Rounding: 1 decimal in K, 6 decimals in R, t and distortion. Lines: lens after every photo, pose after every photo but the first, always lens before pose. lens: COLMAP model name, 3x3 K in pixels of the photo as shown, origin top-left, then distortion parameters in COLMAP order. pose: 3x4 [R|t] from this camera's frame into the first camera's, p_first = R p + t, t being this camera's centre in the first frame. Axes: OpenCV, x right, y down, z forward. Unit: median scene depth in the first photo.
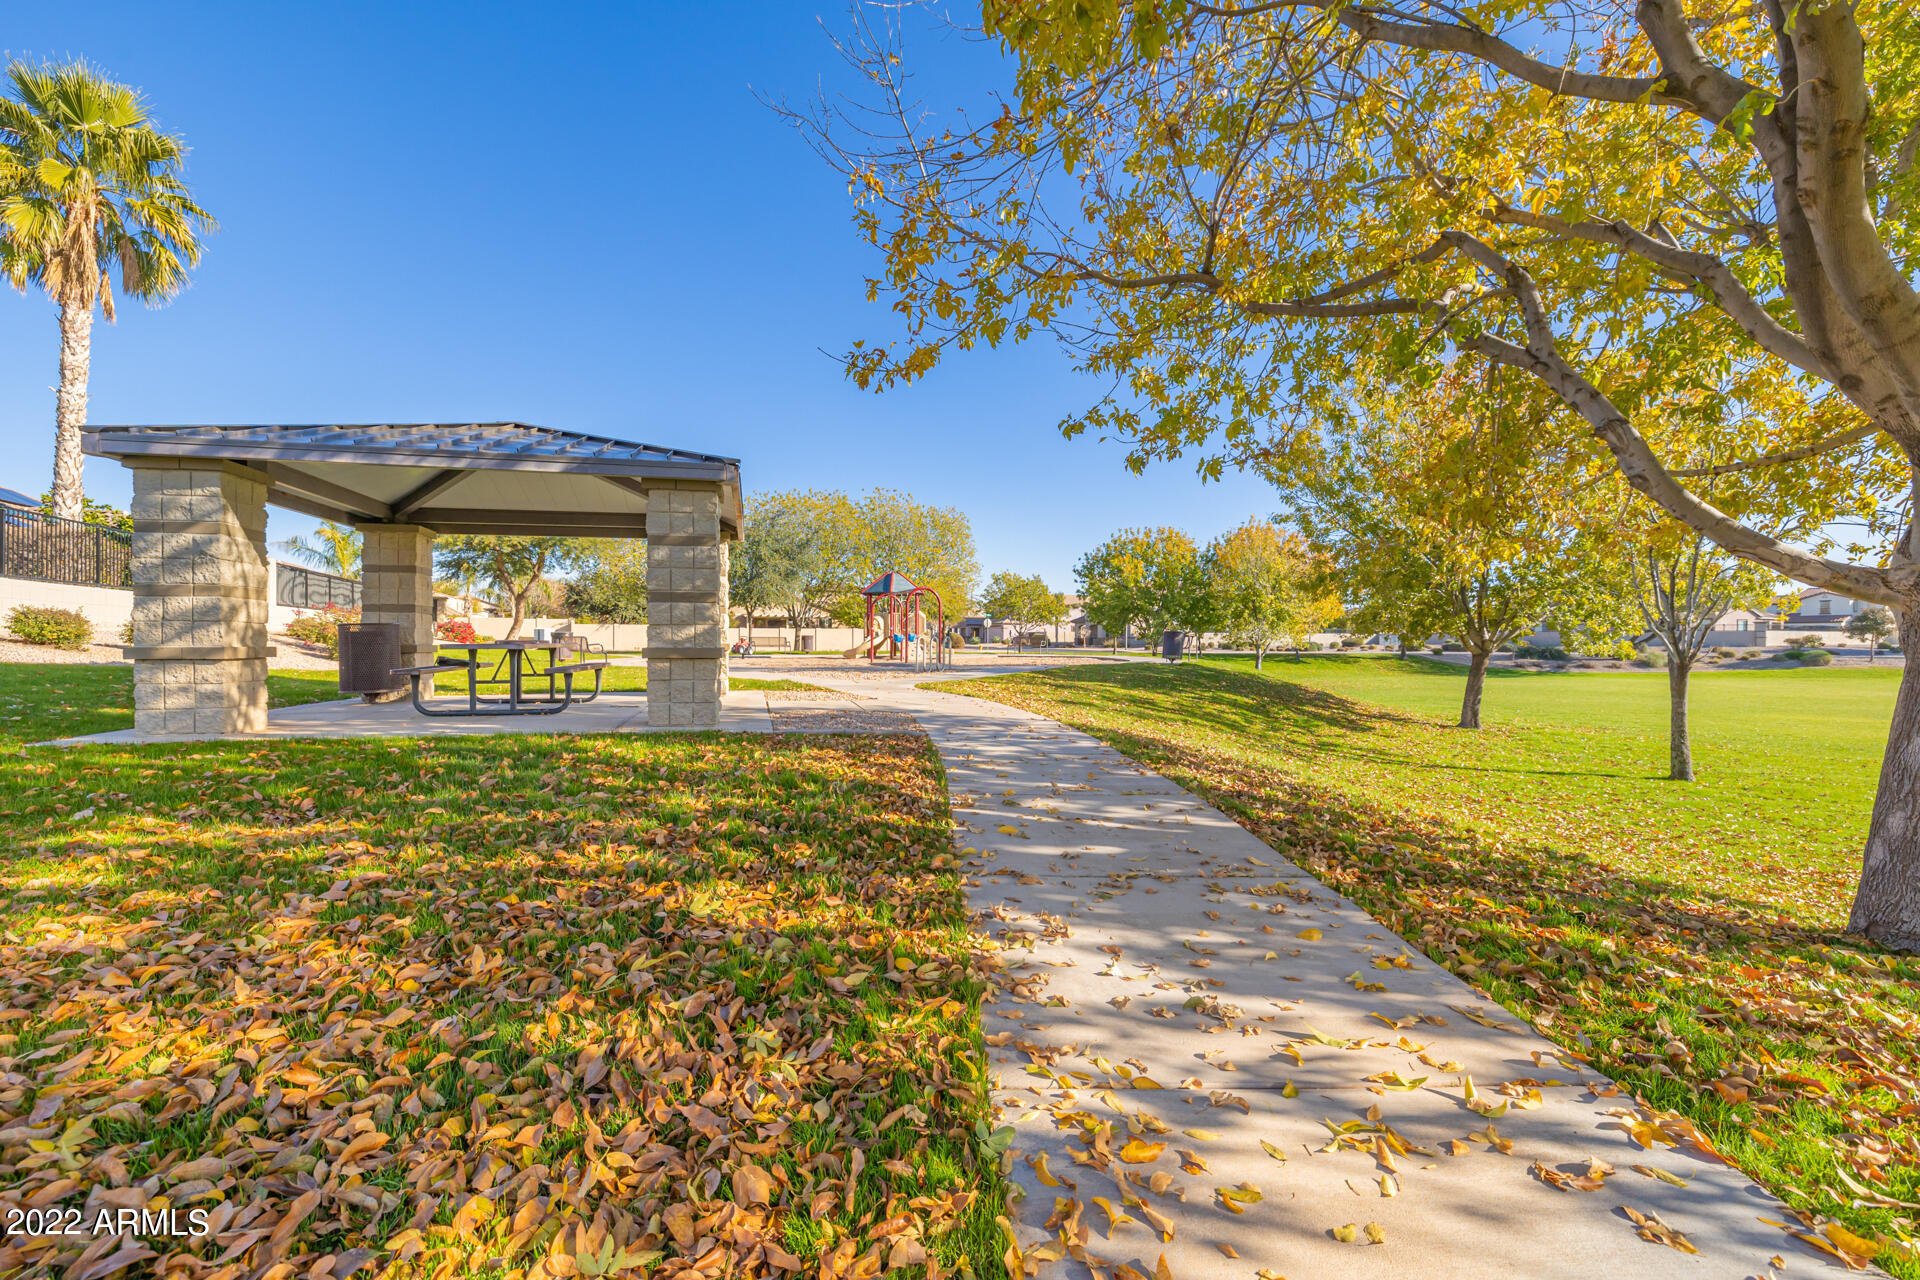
lens RADIAL K [[804.5, 0, 959.6], [0, 804.5, 635.4], [0, 0, 1]] dist [0.000440, 0.000014]
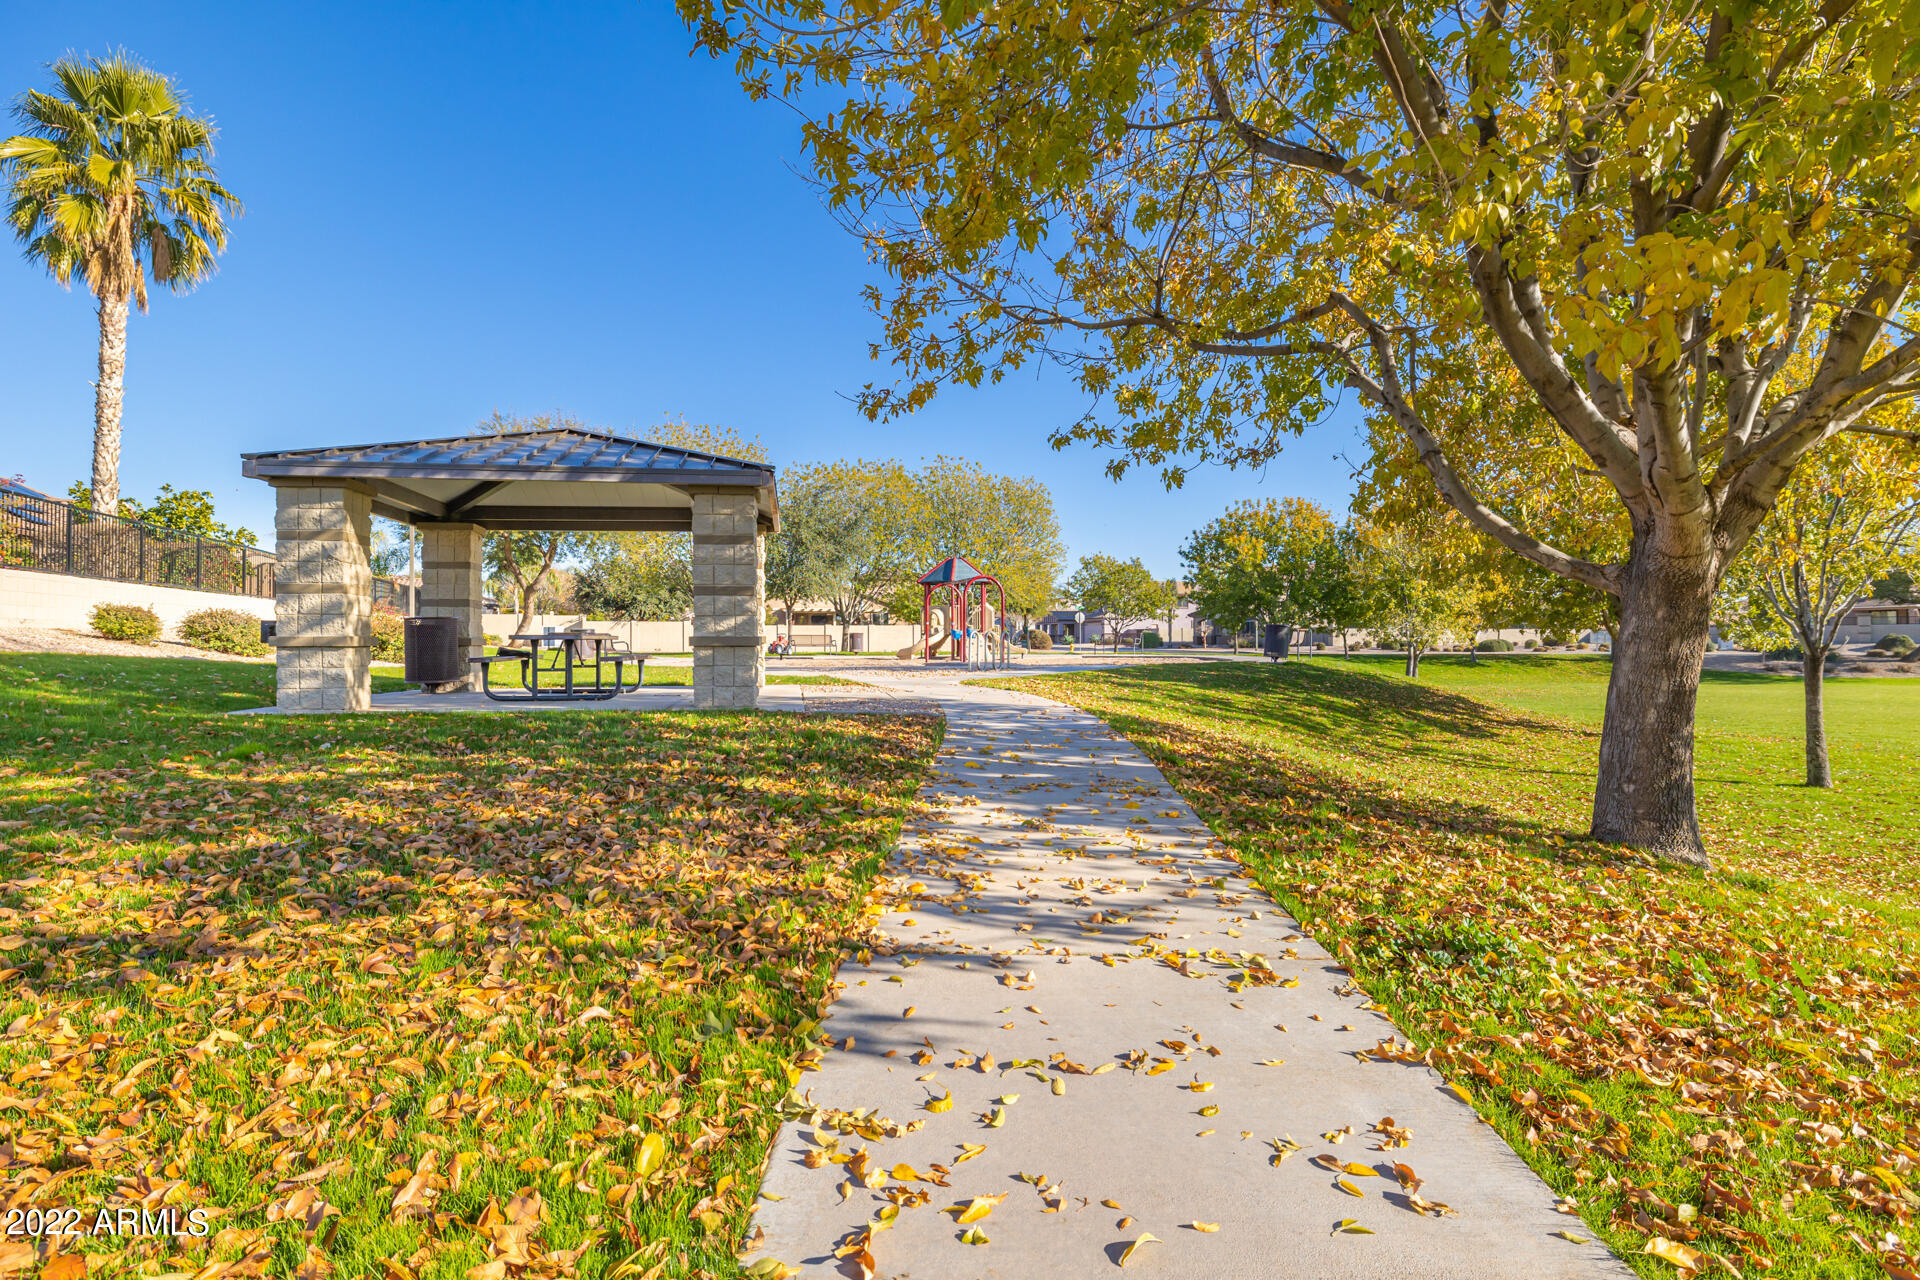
lens RADIAL K [[1007.0, 0, 970.9], [0, 1007.0, 629.6], [0, 0, 1]] dist [0.002184, 0.000496]
pose [[0.996977, -0.004561, -0.077565, 0.042543], [0.004239, 0.999982, -0.004314, 0.005516], [0.077583, 0.003973, 0.996978, -0.149753]]
